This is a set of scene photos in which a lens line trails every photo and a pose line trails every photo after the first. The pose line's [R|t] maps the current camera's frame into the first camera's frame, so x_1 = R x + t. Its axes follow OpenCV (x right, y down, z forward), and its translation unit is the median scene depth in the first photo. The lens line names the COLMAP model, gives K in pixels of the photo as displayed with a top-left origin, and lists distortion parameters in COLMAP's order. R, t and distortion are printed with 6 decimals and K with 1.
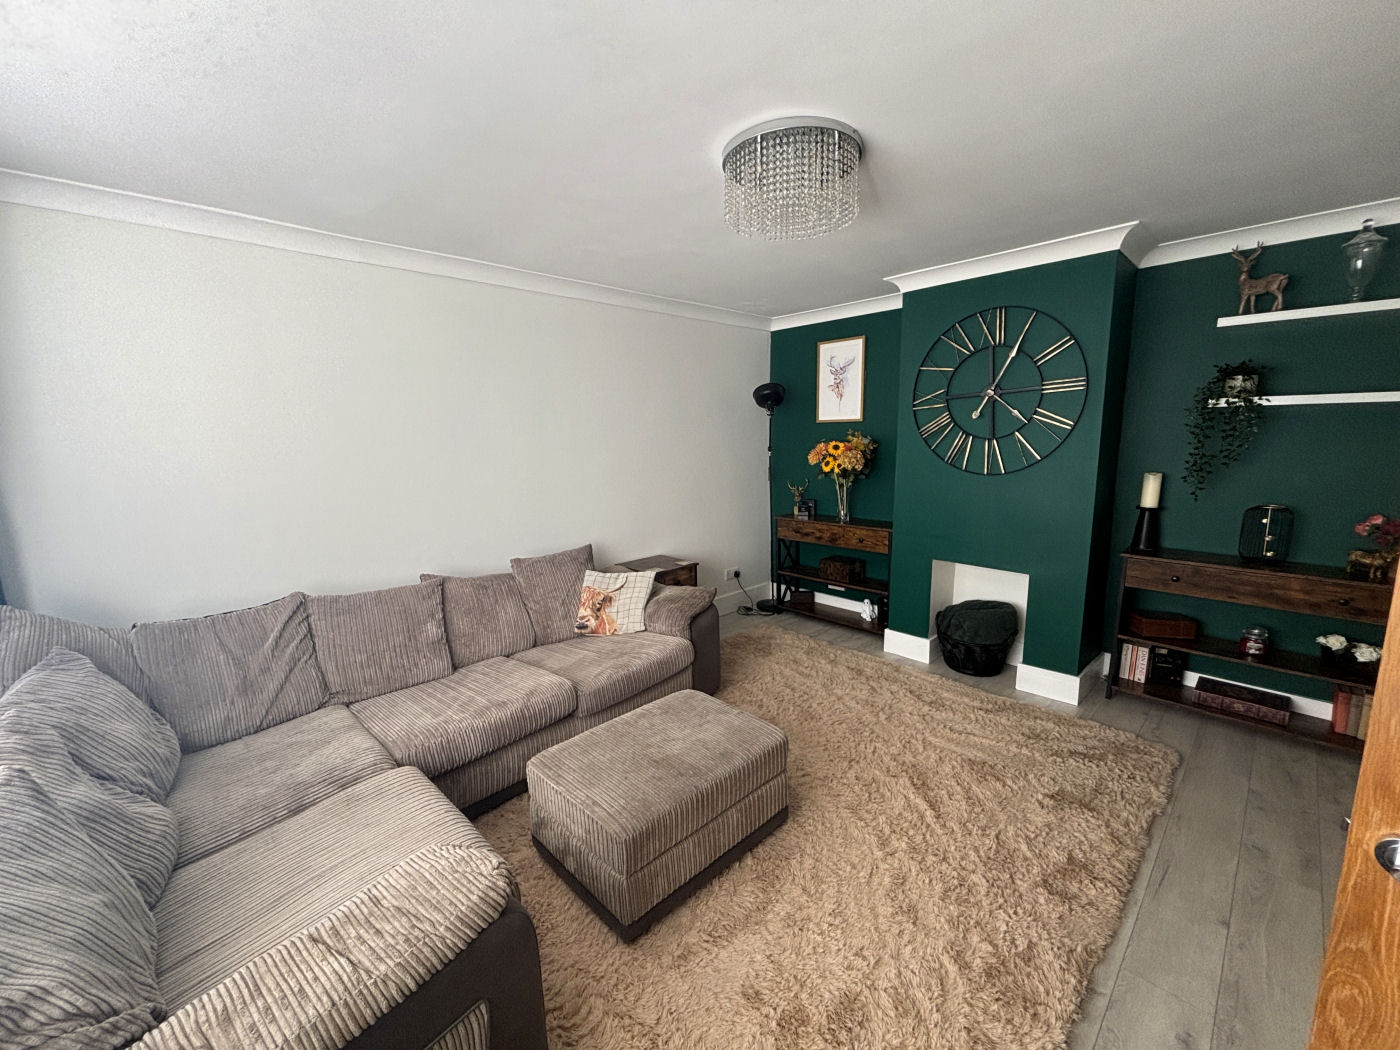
lens RADIAL K [[566.1, 0, 700.9], [0, 566.1, 526.2], [0, 0, 1]] dist [-0.001446, 0.000558]
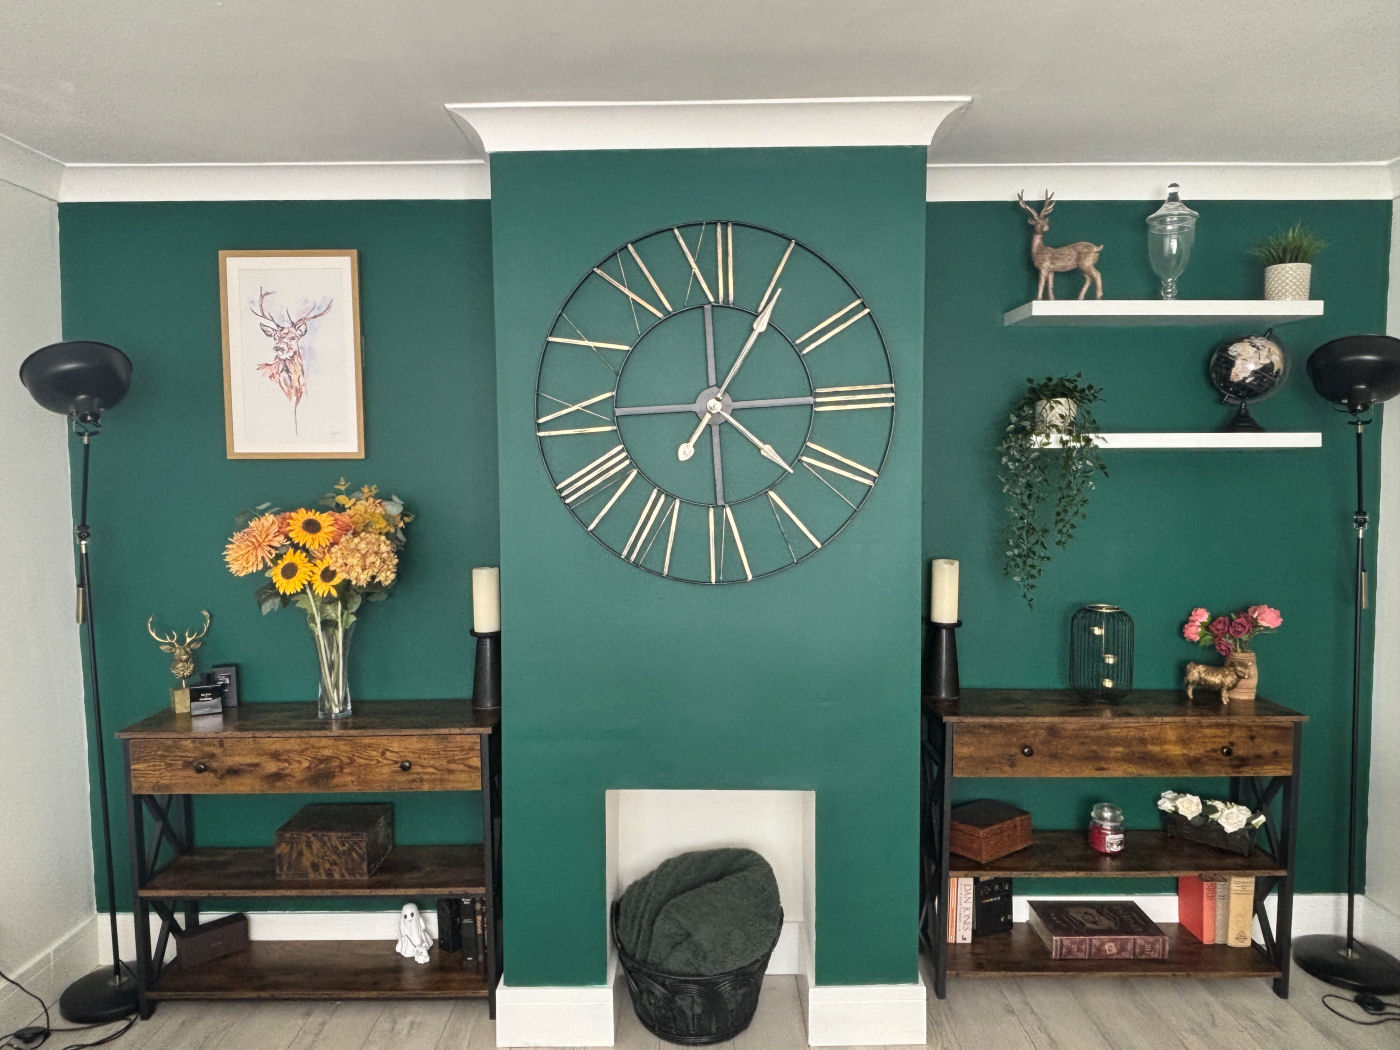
lens RADIAL K [[952.0, 0, 700.6], [0, 952.0, 514.3], [0, 0, 1]] dist [0.003609, -0.003074]
pose [[0.696398, -0.031322, 0.716972, -0.038967], [0.110980, 0.991729, -0.064471, -0.088590], [-0.709023, 0.124467, 0.694114, 0.429251]]
